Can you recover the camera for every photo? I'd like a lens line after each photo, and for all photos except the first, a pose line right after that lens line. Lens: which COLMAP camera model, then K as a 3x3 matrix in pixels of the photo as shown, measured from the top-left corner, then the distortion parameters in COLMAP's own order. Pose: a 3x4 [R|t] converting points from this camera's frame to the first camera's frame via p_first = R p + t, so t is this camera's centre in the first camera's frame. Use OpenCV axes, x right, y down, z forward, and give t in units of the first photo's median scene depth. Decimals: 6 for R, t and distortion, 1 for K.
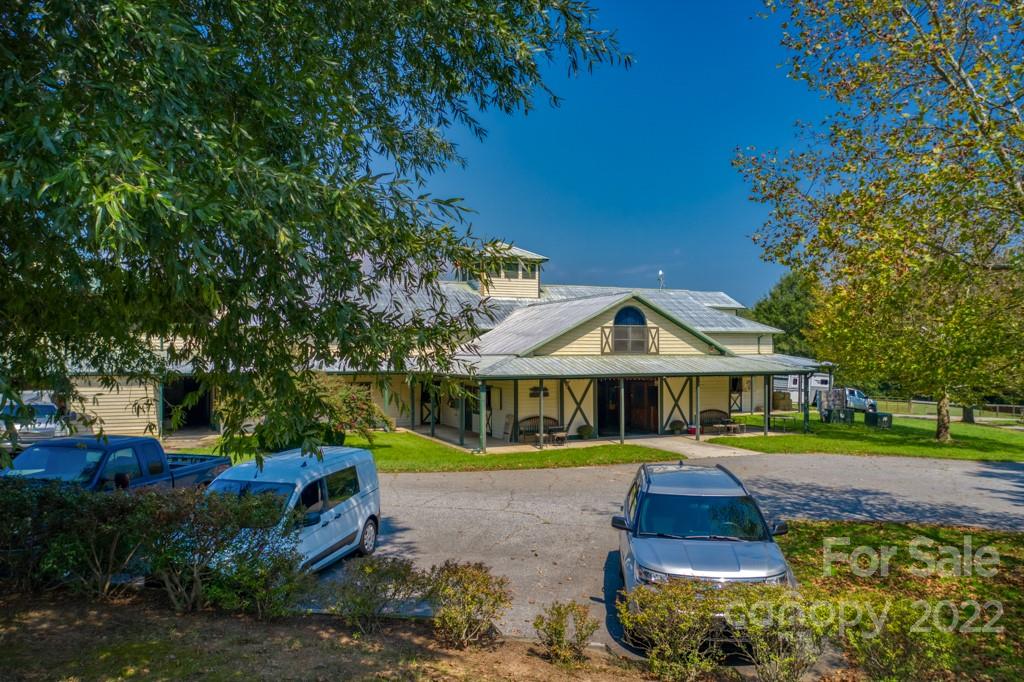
lens RADIAL K [[815.4, 0, 512.0], [0, 815.4, 341.0], [0, 0, 1]] dist [-0.045053, 0.001667]
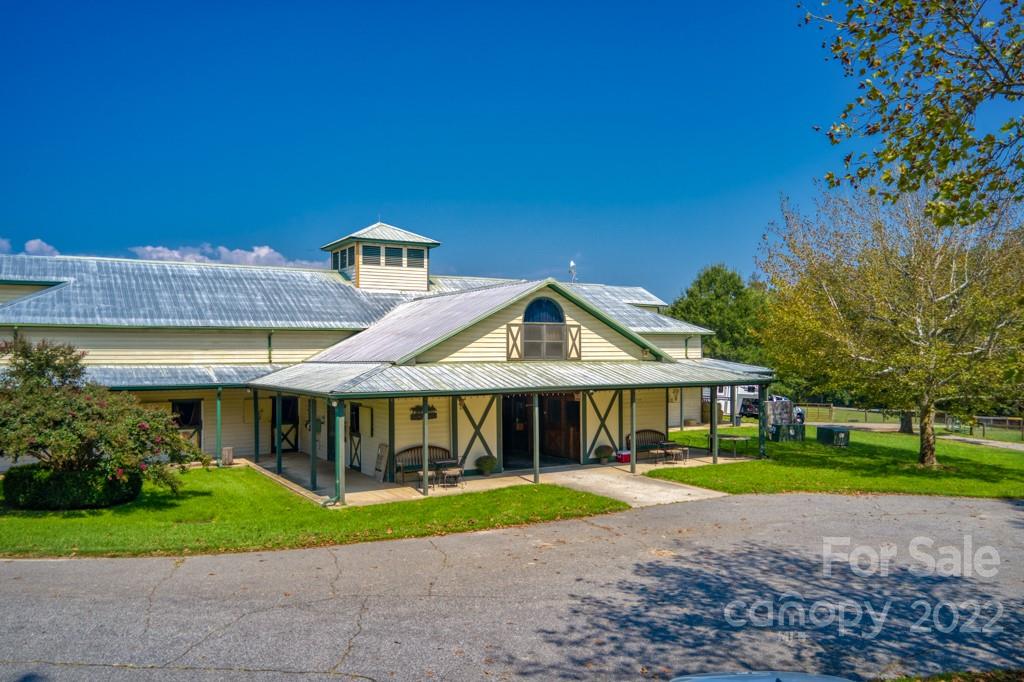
lens RADIAL K [[815.4, 0, 512.0], [0, 815.4, 341.0], [0, 0, 1]] dist [-0.045053, 0.001667]
pose [[0.992079, -0.001332, 0.125612, 0.018900], [0.001898, 0.999989, -0.004386, 0.001399], [-0.125605, 0.004590, 0.992070, 0.245631]]
